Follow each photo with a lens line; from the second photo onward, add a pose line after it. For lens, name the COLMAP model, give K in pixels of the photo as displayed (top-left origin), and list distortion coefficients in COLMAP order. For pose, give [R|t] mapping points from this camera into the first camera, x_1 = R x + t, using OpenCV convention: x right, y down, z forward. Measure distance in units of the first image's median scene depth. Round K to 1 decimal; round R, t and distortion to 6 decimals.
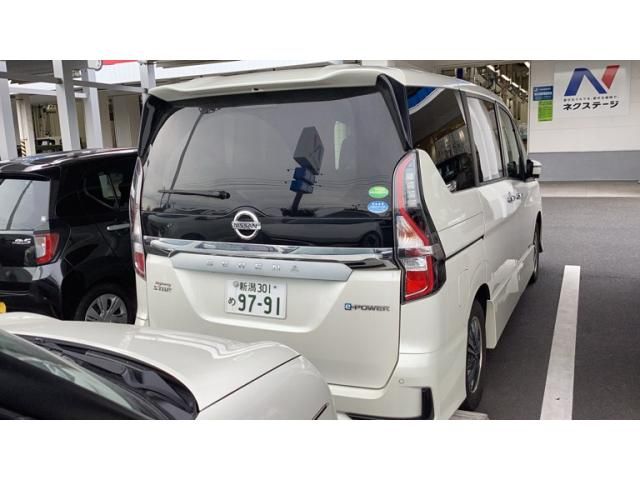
lens RADIAL K [[534.0, 0, 321.0], [0, 534.0, 242.5], [0, 0, 1]] dist [0.074316, 0.007753]
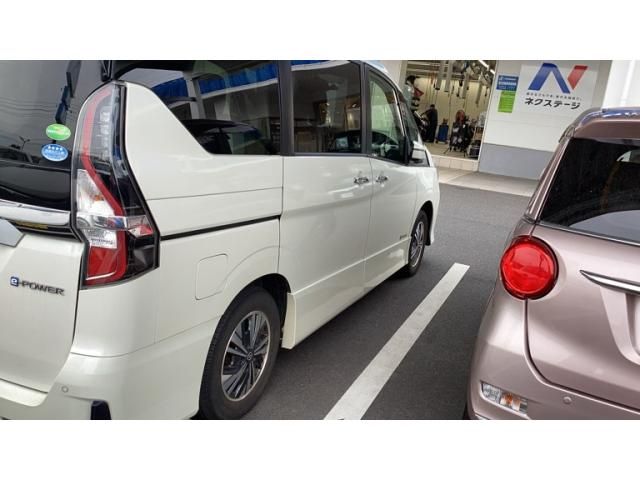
lens RADIAL K [[511.7, 0, 320.2], [0, 511.7, 237.3], [0, 0, 1]] dist [0.055329, -0.004688]
pose [[0.988336, 0.151193, 0.018254, 0.104306], [-0.152062, 0.986305, 0.063878, -0.011909], [-0.008346, -0.065909, 0.997791, 0.065073]]
